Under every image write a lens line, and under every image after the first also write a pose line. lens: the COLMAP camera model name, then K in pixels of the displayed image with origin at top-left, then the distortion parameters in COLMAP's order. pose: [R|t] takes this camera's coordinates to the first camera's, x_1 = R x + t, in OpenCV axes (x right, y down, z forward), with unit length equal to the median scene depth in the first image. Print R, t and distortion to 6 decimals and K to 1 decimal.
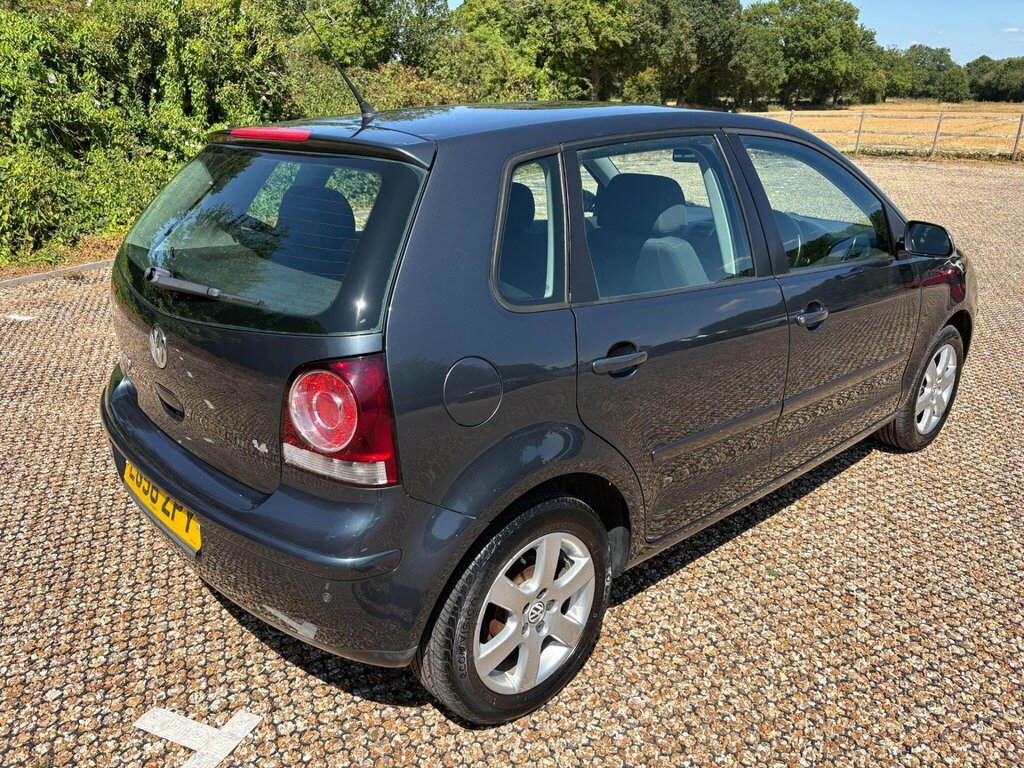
lens RADIAL K [[765.1, 0, 514.5], [0, 765.1, 380.8], [0, 0, 1]] dist [0.054221, -0.058628]
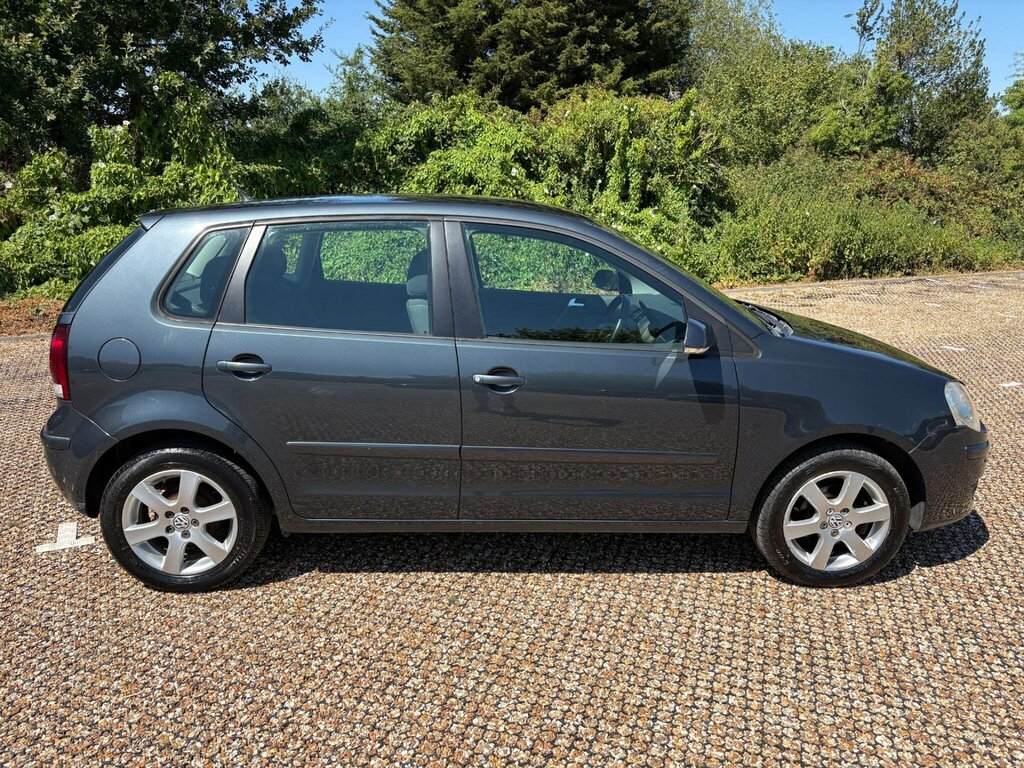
lens RADIAL K [[765.1, 0, 521.6], [0, 765.1, 384.1], [0, 0, 1]] dist [0.054221, -0.058628]
pose [[0.771168, 0.164840, -0.614921, 1.122319], [-0.224592, 0.974237, -0.020497, -0.062739], [0.595700, 0.153913, 0.788323, 0.132158]]
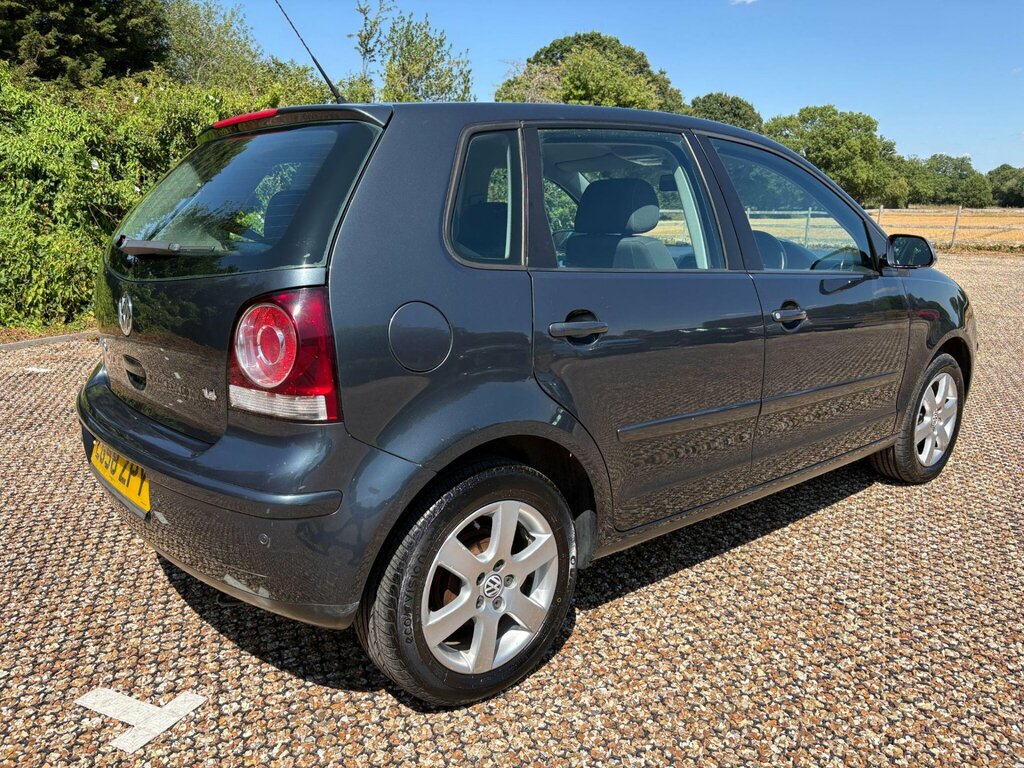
lens RADIAL K [[765.1, 0, 516.9], [0, 765.1, 387.0], [0, 0, 1]] dist [0.054221, -0.058628]
pose [[0.999405, 0.004301, -0.034228, 0.071354], [-0.008356, 0.992831, -0.119236, 0.132664], [0.033470, 0.119451, 0.992276, 0.012873]]
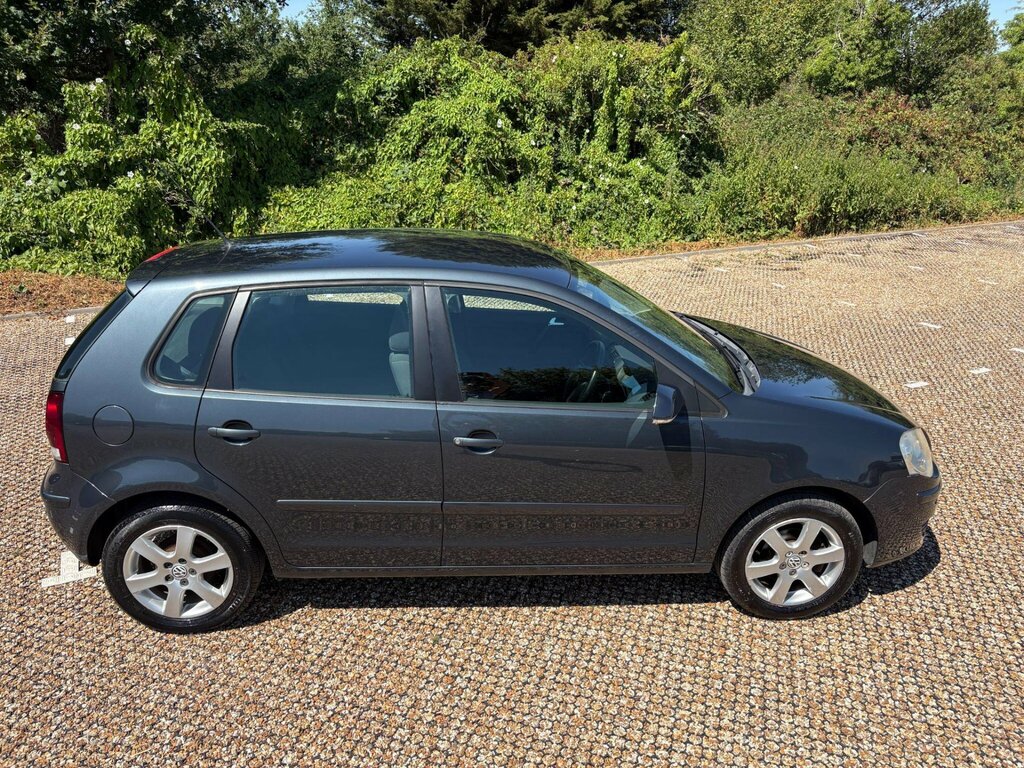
lens RADIAL K [[765.1, 0, 521.2], [0, 765.1, 386.1], [0, 0, 1]] dist [0.054221, -0.058628]
pose [[0.779817, 0.222849, -0.584999, 1.128577], [-0.223585, 0.972004, 0.072229, -0.272938], [0.584718, 0.074472, 0.807811, 0.073997]]
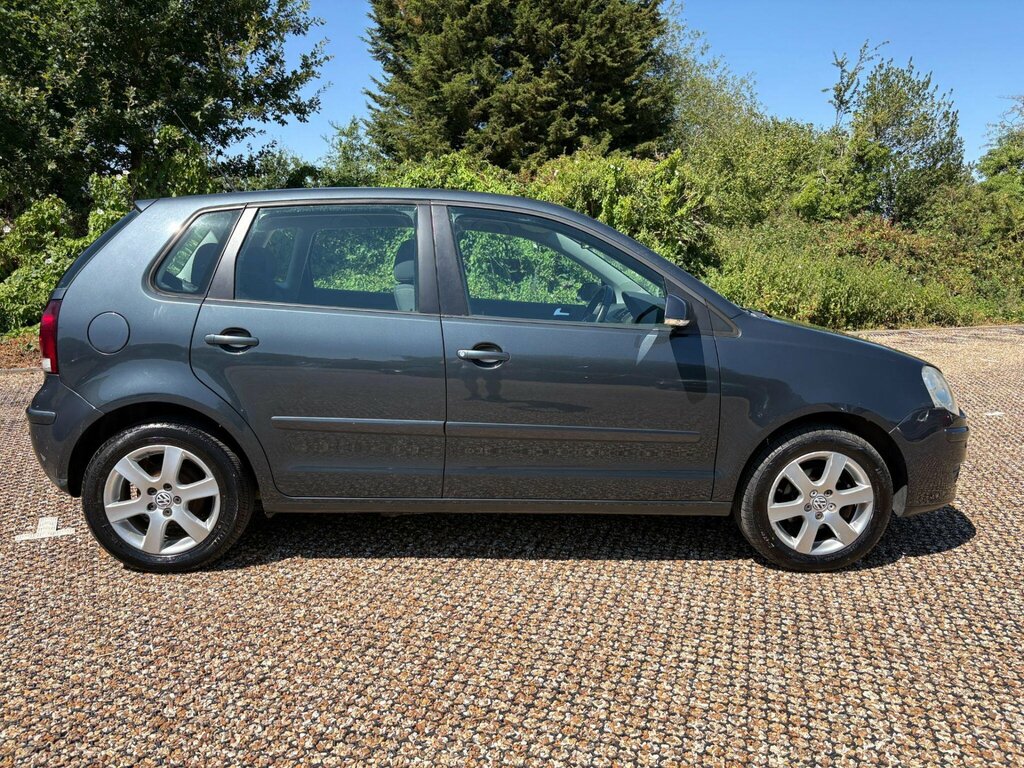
lens RADIAL K [[765.1, 0, 517.8], [0, 765.1, 389.7], [0, 0, 1]] dist [0.054221, -0.058628]
pose [[0.775366, 0.114469, -0.621051, 1.158849], [-0.225916, 0.968631, -0.103517, 0.074636], [0.589719, 0.220569, 0.776904, 0.153951]]
